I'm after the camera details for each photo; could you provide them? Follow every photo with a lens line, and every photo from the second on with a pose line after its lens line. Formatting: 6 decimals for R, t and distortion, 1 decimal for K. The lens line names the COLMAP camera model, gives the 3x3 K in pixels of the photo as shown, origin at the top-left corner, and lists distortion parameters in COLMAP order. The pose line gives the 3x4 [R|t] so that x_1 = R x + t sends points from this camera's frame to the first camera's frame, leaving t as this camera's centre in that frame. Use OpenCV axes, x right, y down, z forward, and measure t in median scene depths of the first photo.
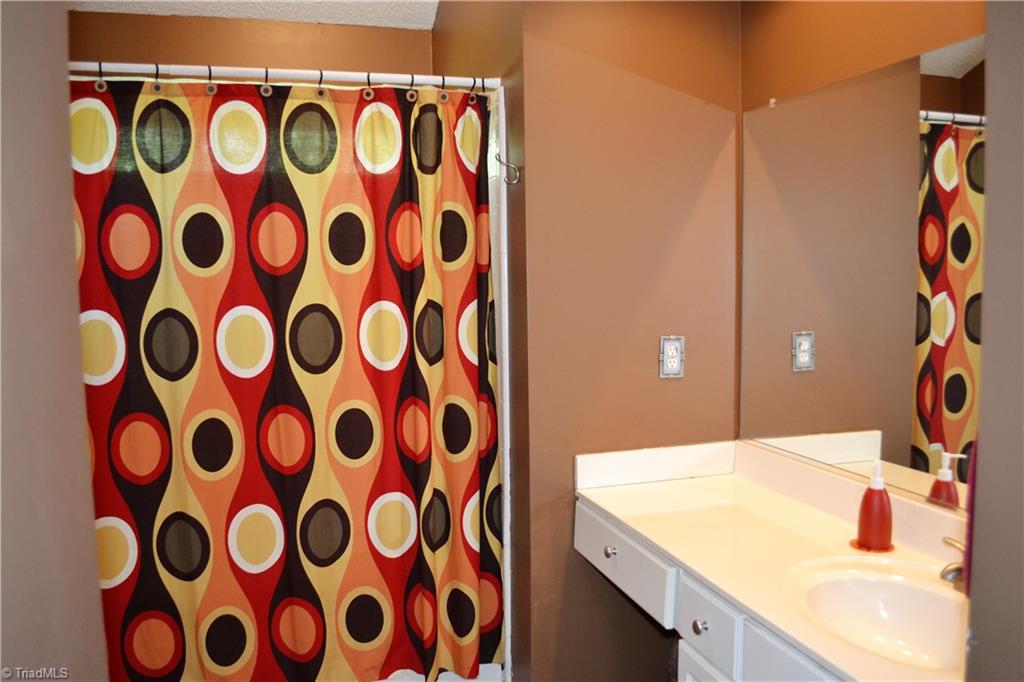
lens RADIAL K [[818.2, 0, 512.0], [0, 818.2, 341.0], [0, 0, 1]] dist [-0.086996, -0.001737]
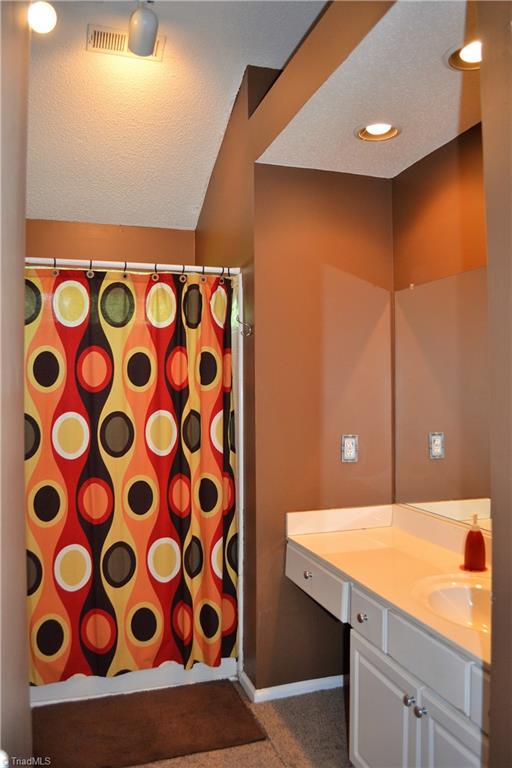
lens RADIAL K [[613.7, 0, 254.1], [0, 613.7, 375.7], [0, 0, 1]] dist [-0.086996, -0.001737]
pose [[0.999893, 0.010310, 0.010409, 0.002915], [-0.009150, 0.994332, -0.105929, 0.006888], [-0.011442, 0.105822, 0.994319, -0.152130]]
